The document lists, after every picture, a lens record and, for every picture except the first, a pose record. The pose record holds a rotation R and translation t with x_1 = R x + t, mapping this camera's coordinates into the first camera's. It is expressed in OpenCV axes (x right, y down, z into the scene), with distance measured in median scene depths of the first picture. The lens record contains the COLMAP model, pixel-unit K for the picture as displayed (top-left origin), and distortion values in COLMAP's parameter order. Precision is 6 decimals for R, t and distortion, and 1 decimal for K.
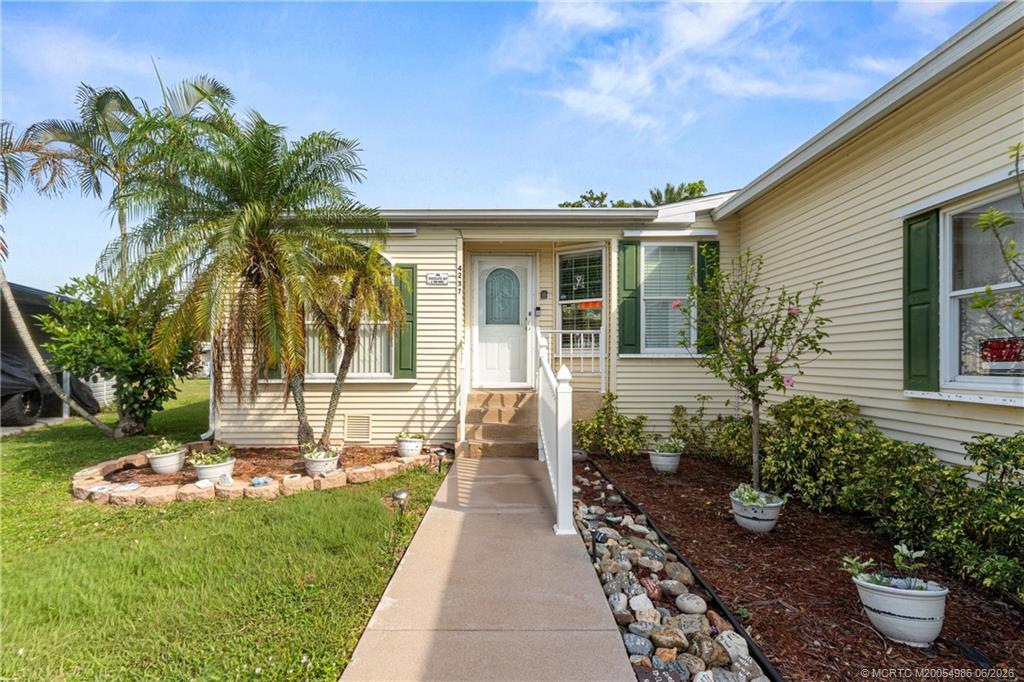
lens RADIAL K [[490.0, 0, 510.0], [0, 490.0, 360.5], [0, 0, 1]] dist [0.000698, 0.000150]
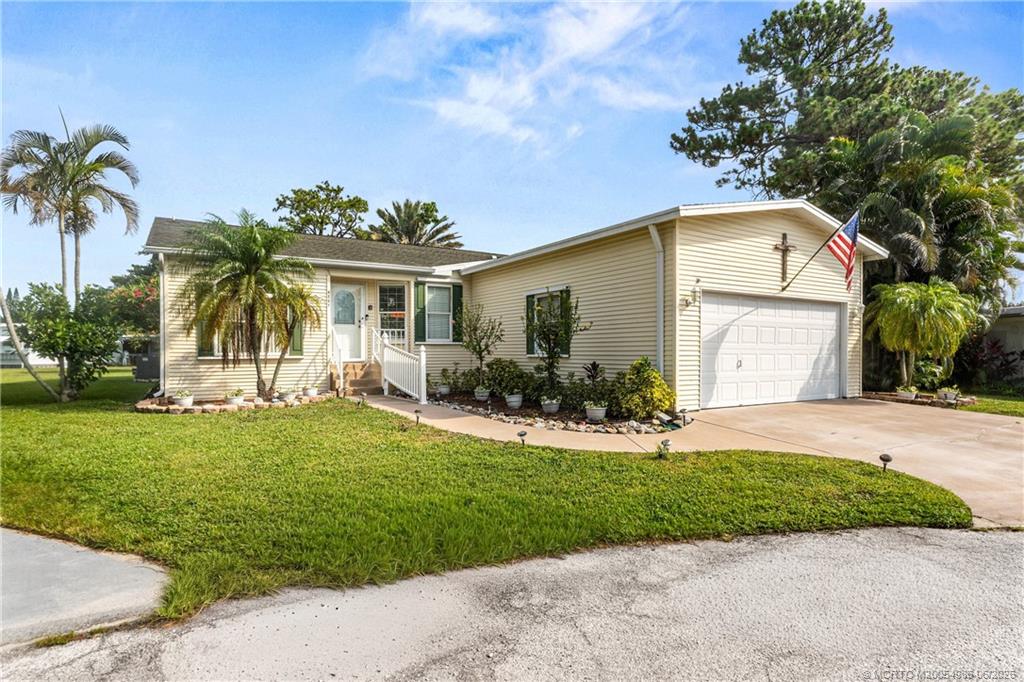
lens RADIAL K [[480.2, 0, 512.0], [0, 480.2, 341.0], [0, 0, 1]] dist [-0.001018, -0.000296]
pose [[0.853021, 0.005093, 0.521852, -0.422111], [0.003632, 0.999870, -0.015696, 0.013632], [-0.521864, 0.015284, 0.852892, -0.772044]]
